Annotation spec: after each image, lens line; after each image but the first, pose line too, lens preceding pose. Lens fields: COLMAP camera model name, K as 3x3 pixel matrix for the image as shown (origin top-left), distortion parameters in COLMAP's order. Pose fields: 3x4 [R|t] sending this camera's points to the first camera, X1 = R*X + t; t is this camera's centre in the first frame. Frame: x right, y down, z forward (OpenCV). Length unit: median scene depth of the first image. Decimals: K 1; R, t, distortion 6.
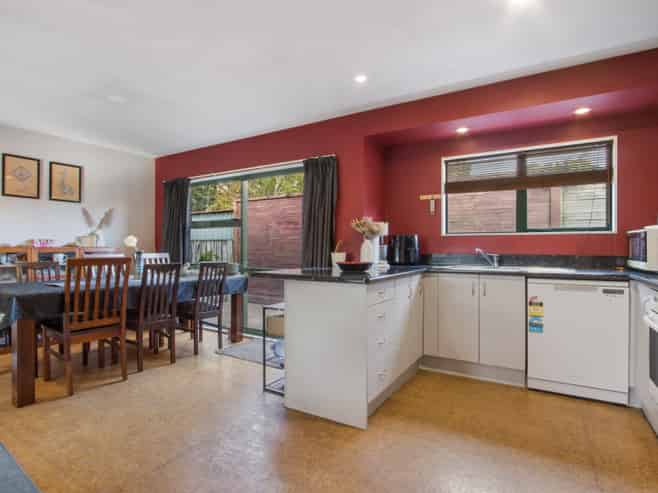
lens RADIAL K [[355.8, 0, 329.0], [0, 355.8, 246.5], [0, 0, 1]] dist [-0.000889, 0.000016]
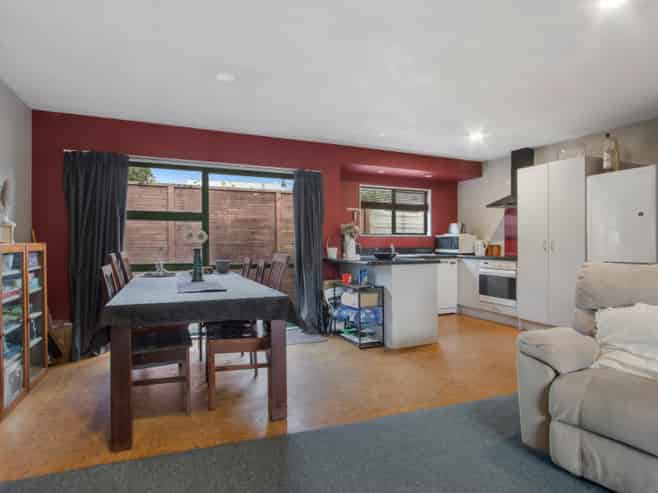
lens RADIAL K [[355.8, 0, 329.0], [0, 355.8, 246.5], [0, 0, 1]] dist [-0.000889, 0.000016]
pose [[0.562734, -0.008778, 0.826592, -1.128785], [0.001194, 0.999951, 0.009807, 0.000009], [-0.826637, -0.004532, 0.562717, 0.287240]]
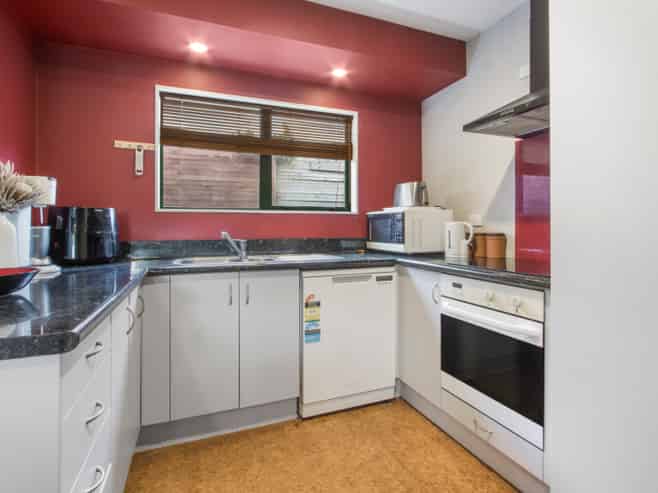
lens RADIAL K [[363.3, 0, 345.0], [0, 363.3, 230.2], [0, 0, 1]] dist [-0.018558, -0.000239]
pose [[0.585959, -0.007143, 0.810309, 0.001127], [0.003085, 0.999974, 0.006584, -0.000545], [-0.810335, -0.001358, 0.585966, 0.410865]]
